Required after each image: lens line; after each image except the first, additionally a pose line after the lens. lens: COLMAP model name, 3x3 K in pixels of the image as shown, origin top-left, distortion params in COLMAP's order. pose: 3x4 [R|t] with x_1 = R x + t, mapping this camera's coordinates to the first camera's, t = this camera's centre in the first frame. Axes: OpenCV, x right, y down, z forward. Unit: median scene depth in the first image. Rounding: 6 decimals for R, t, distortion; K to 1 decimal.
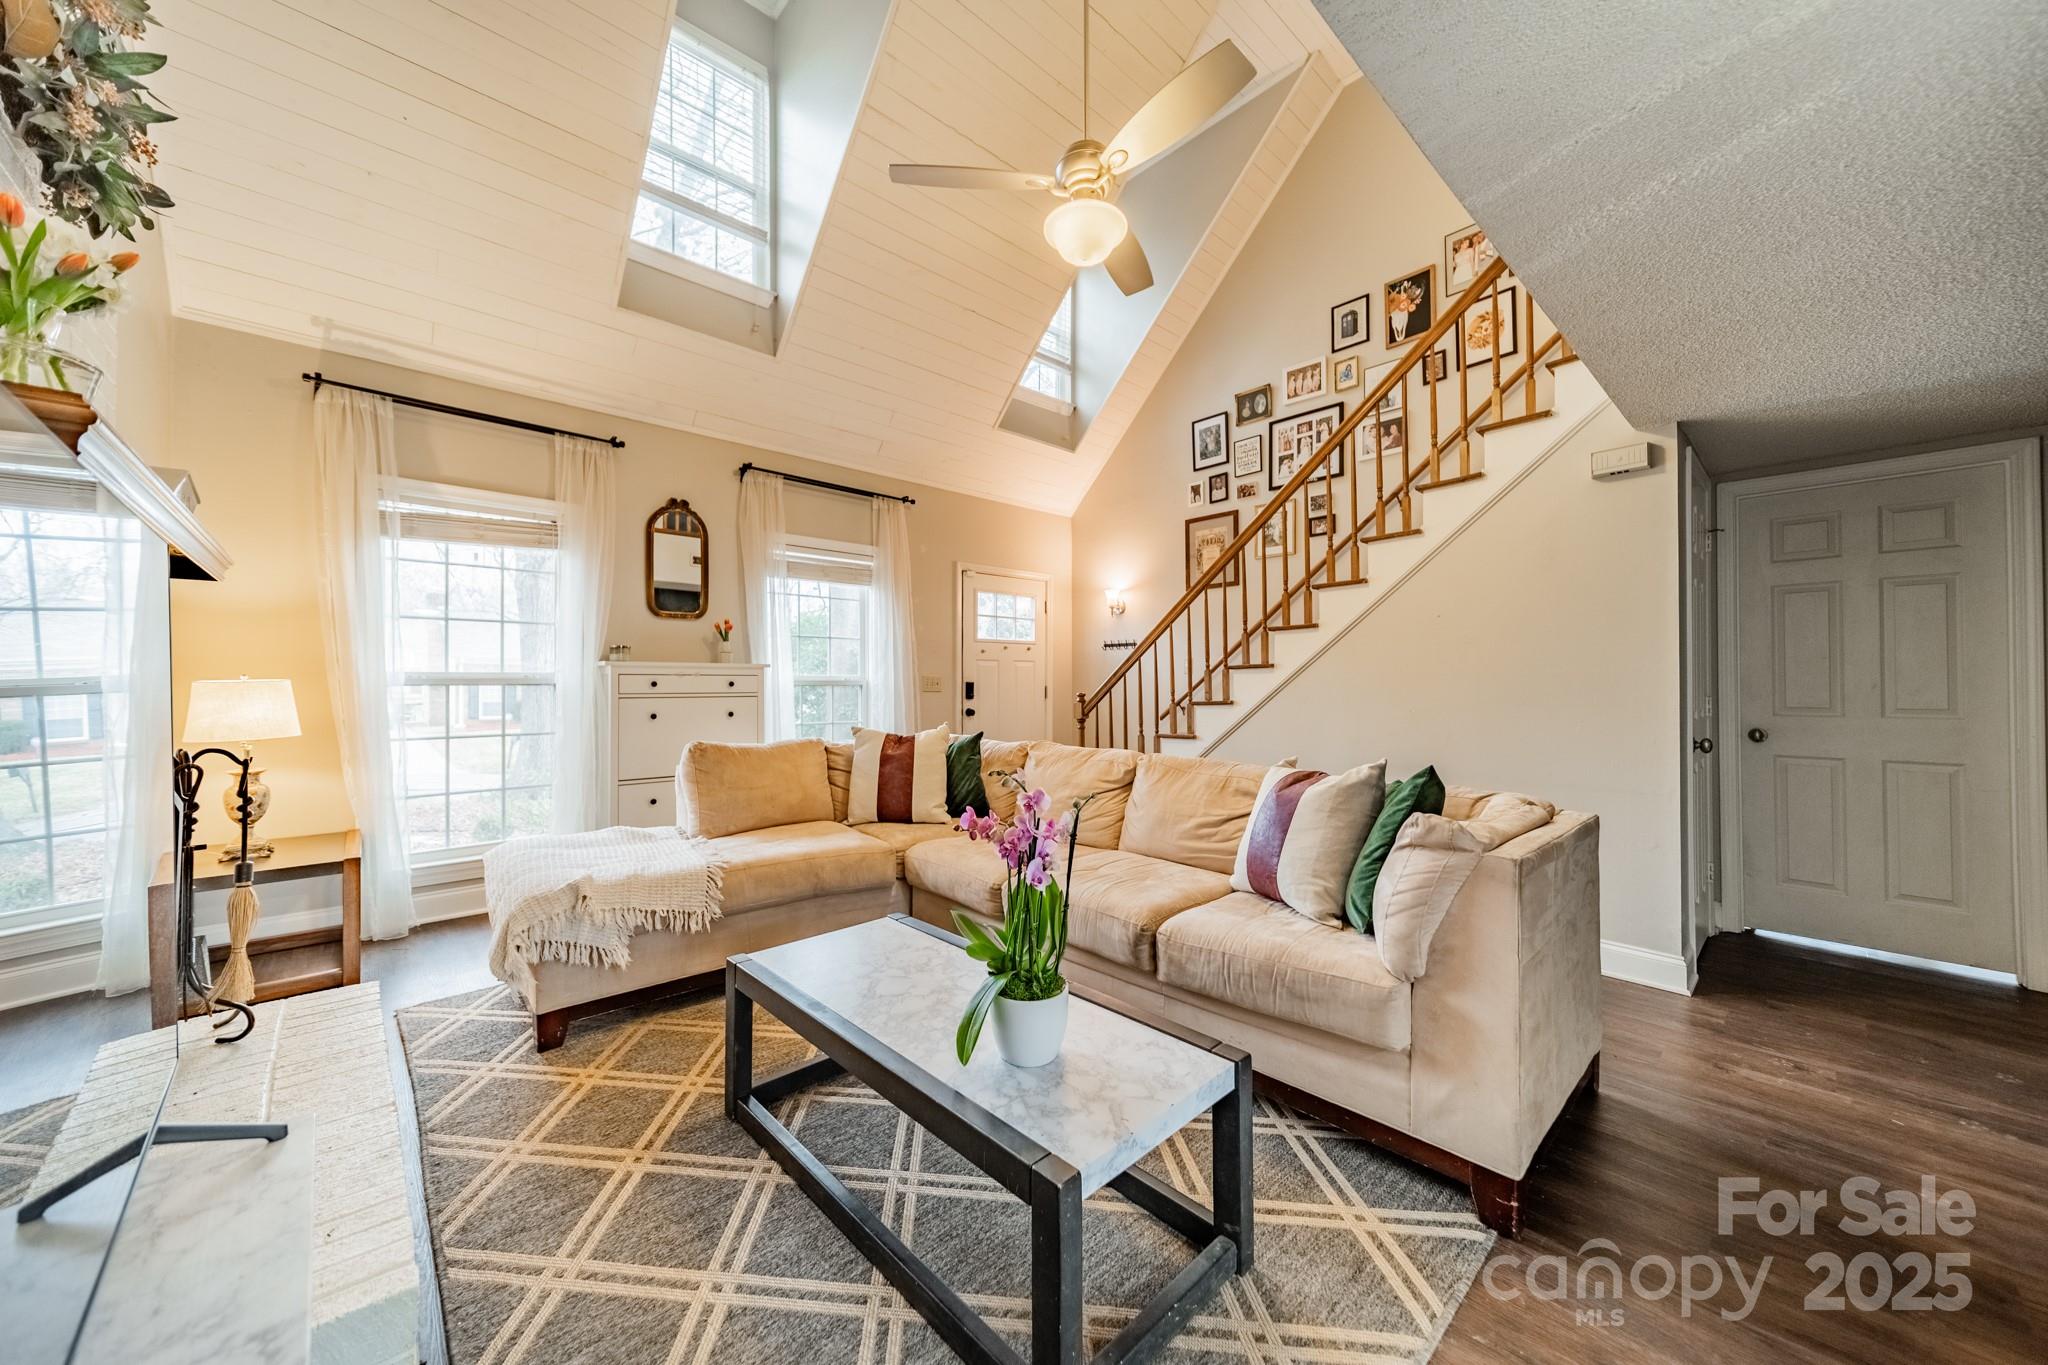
lens RADIAL K [[726.0, 0, 1031.9], [0, 726.0, 685.7], [0, 0, 1]] dist [0.003473, 0.001180]
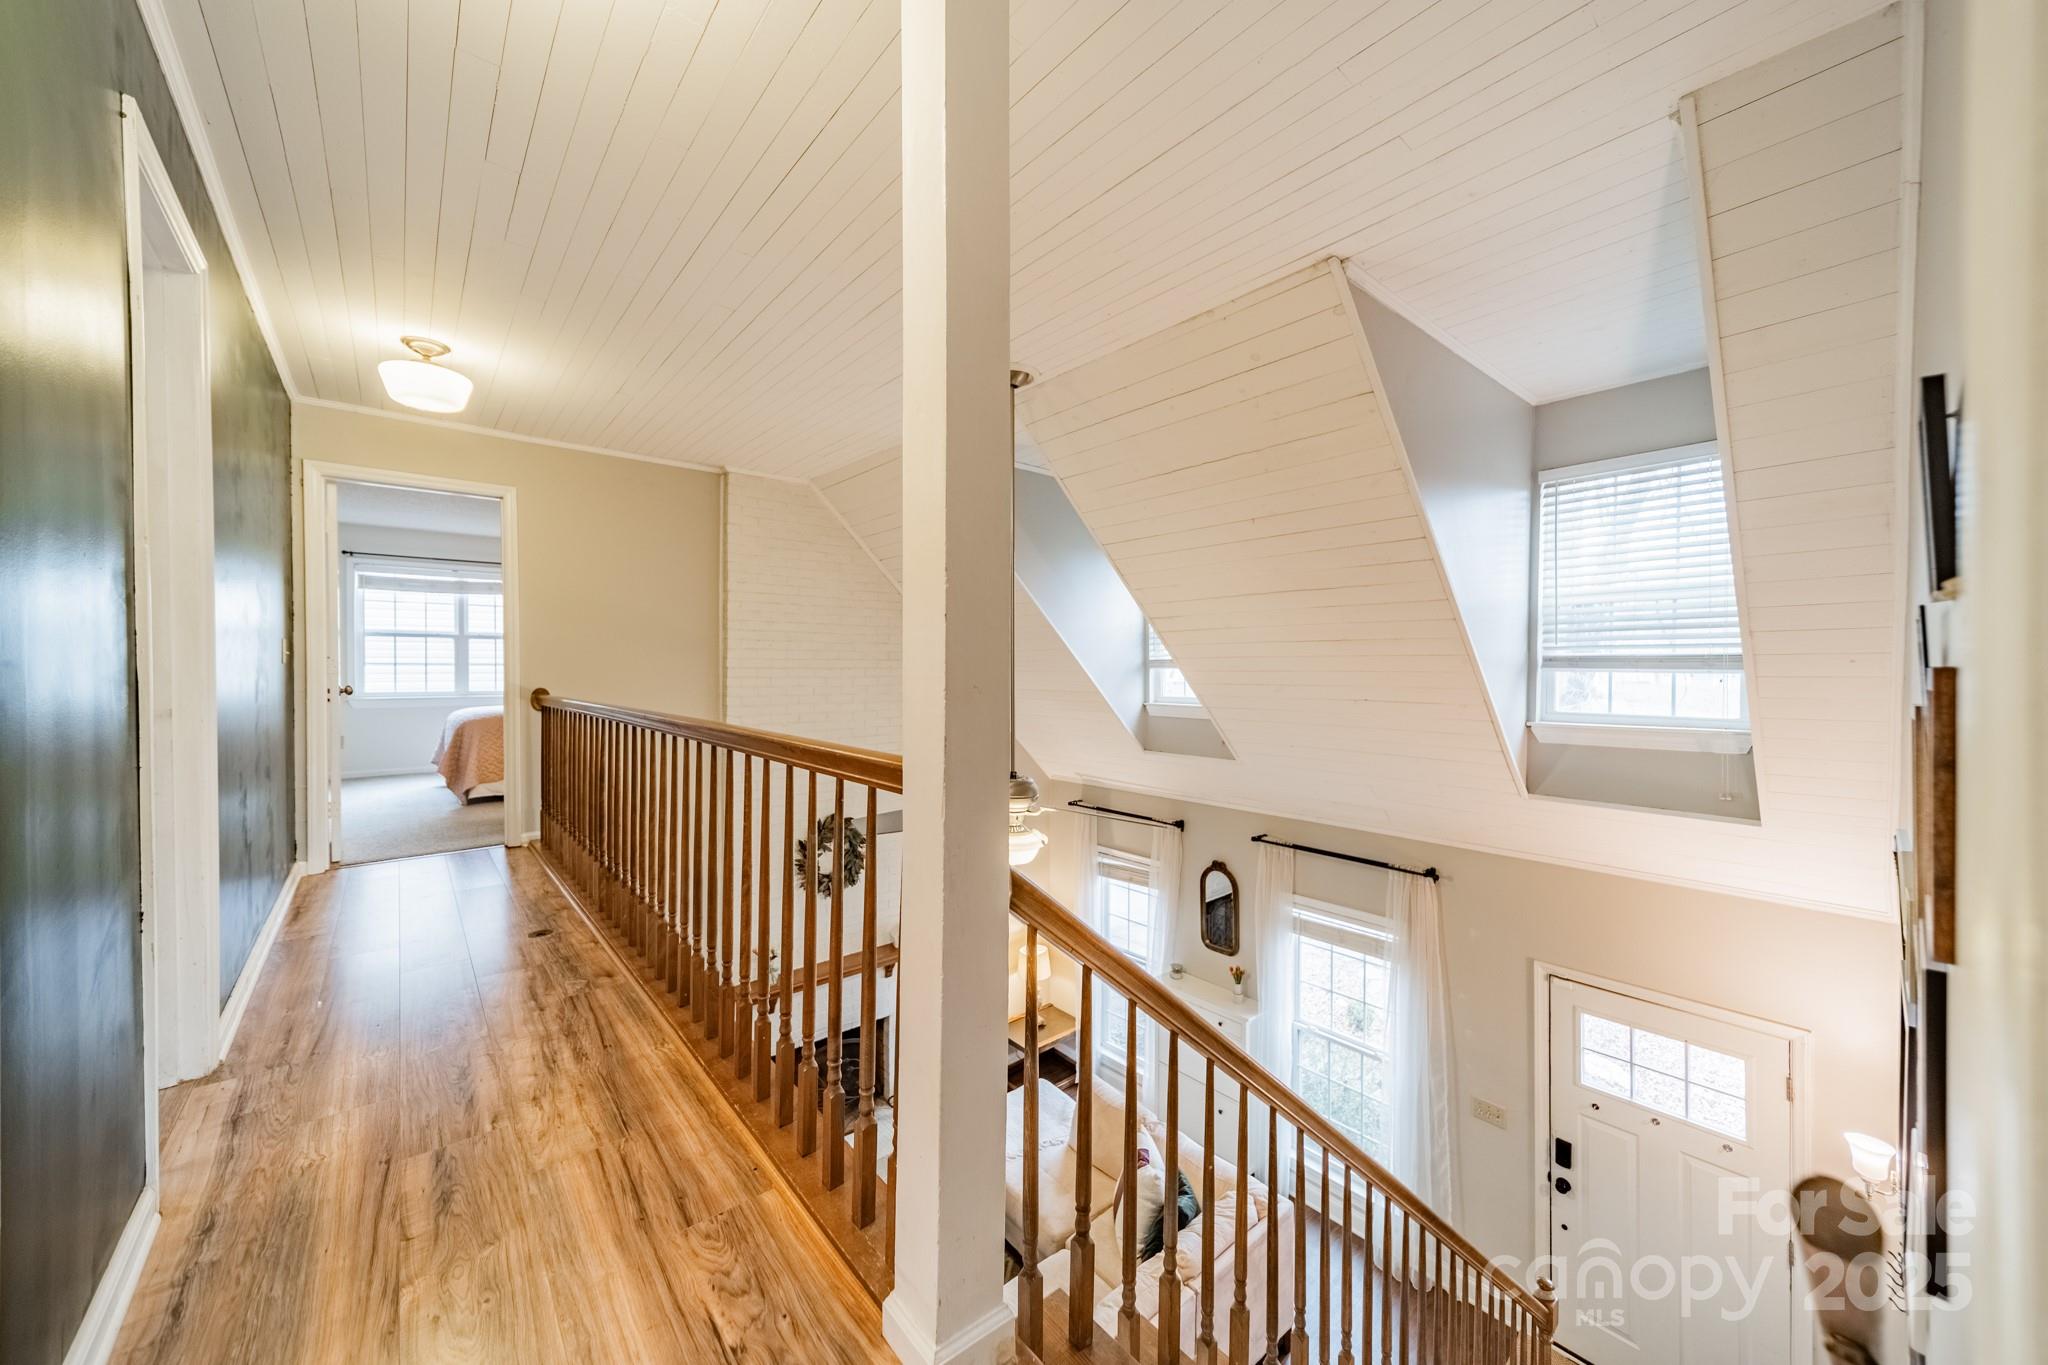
lens RADIAL K [[726.0, 0, 1024.8], [0, 726.0, 672.5], [0, 0, 1]] dist [0.003473, 0.001180]
pose [[-0.033839, 0.004584, -0.999417, 0.757724], [-0.004261, 0.999980, 0.004731, -0.550465], [0.999418, 0.004418, -0.033819, 0.635041]]
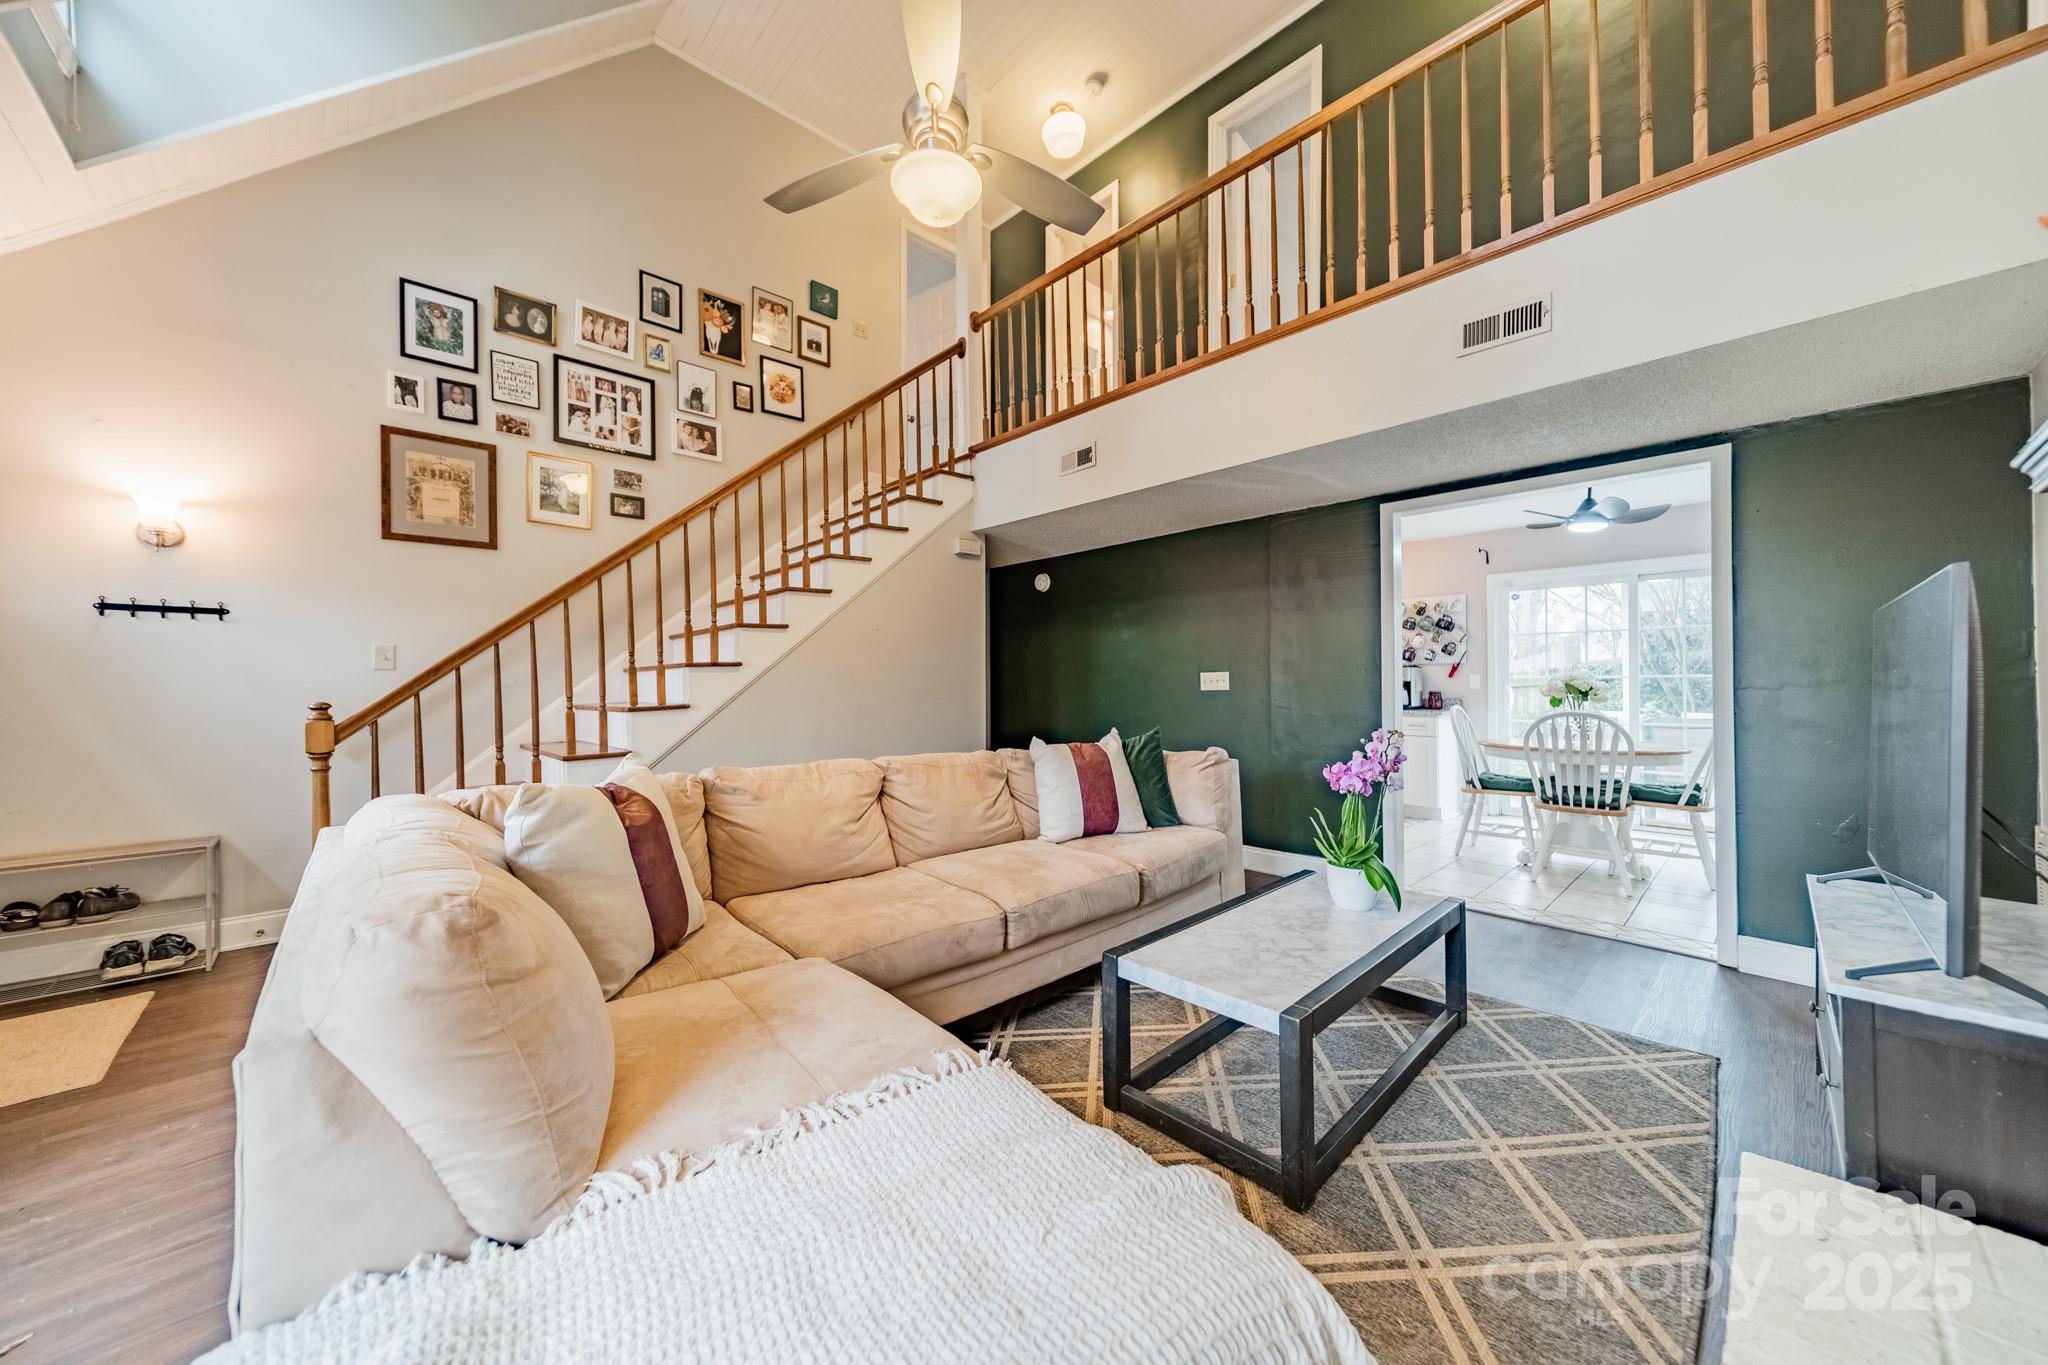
lens RADIAL K [[726.0, 0, 1032.3], [0, 726.0, 680.2], [0, 0, 1]] dist [0.003473, 0.001180]
pose [[-0.013126, 0.007818, 0.999883, -0.508721], [0.009741, 0.999923, -0.007691, 0.002491], [-0.999866, 0.009639, -0.013201, 0.543050]]
